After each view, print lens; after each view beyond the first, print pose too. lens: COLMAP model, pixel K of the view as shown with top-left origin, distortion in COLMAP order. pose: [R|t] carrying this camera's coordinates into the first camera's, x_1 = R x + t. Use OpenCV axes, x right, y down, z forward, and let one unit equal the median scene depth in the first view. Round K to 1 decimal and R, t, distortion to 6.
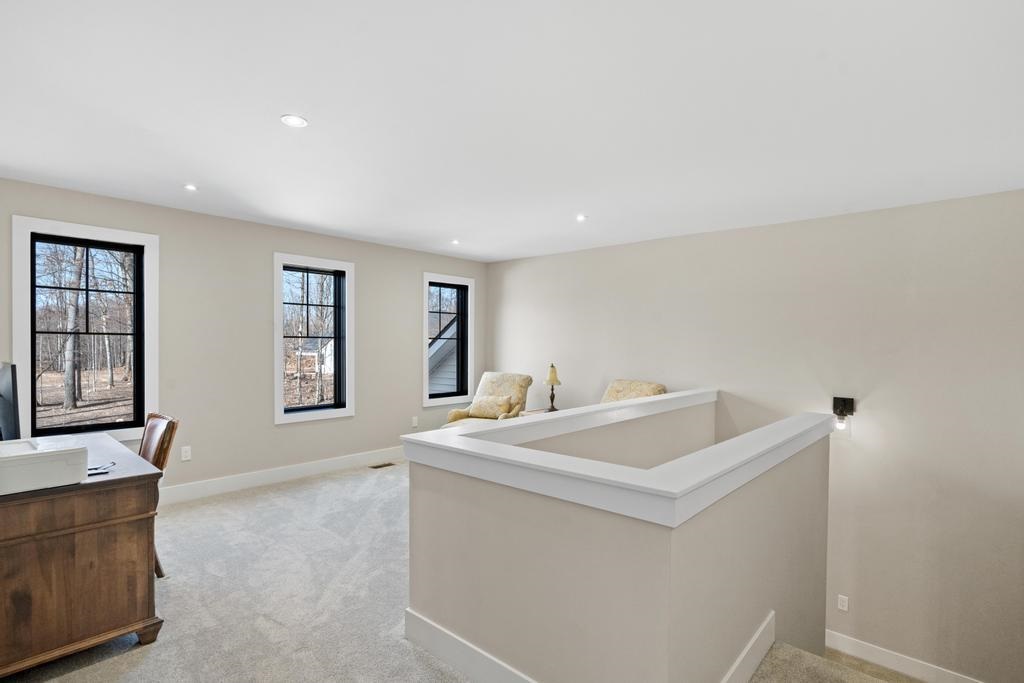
lens RADIAL K [[502.4, 0, 509.3], [0, 502.4, 350.0], [0, 0, 1]] dist [0.023342, -0.000097]
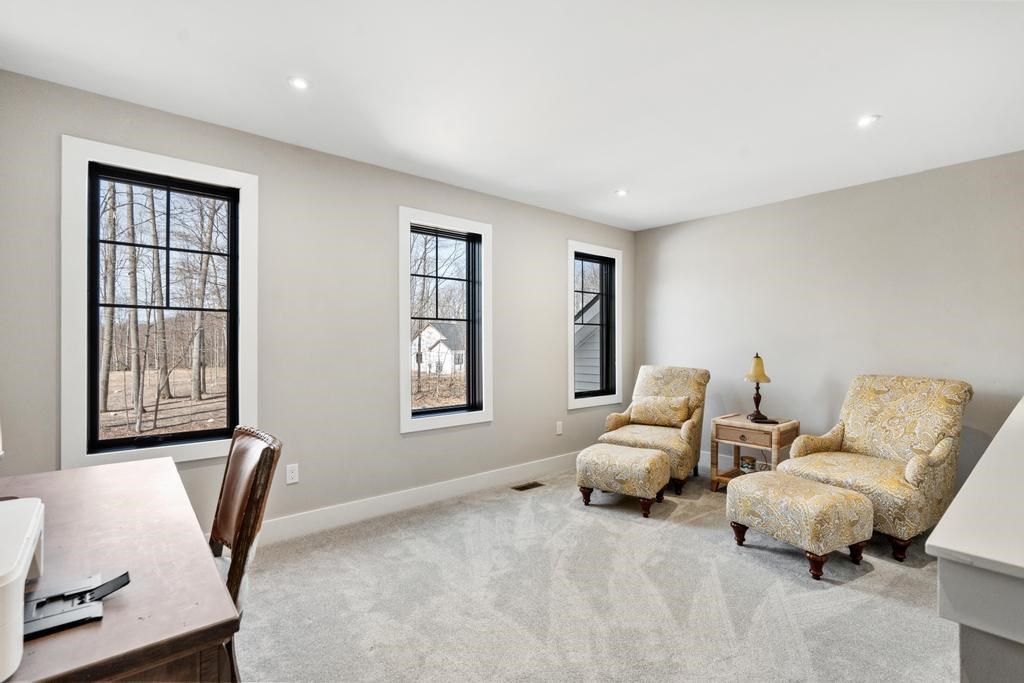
lens RADIAL K [[464.9, 0, 514.6], [0, 464.9, 342.0], [0, 0, 1]] dist [-0.003854, 0.018656]
pose [[0.992972, -0.006341, -0.118177, -0.189714], [0.004507, 0.999865, -0.015774, 0.020717], [0.118261, 0.015130, 0.992867, 0.293732]]
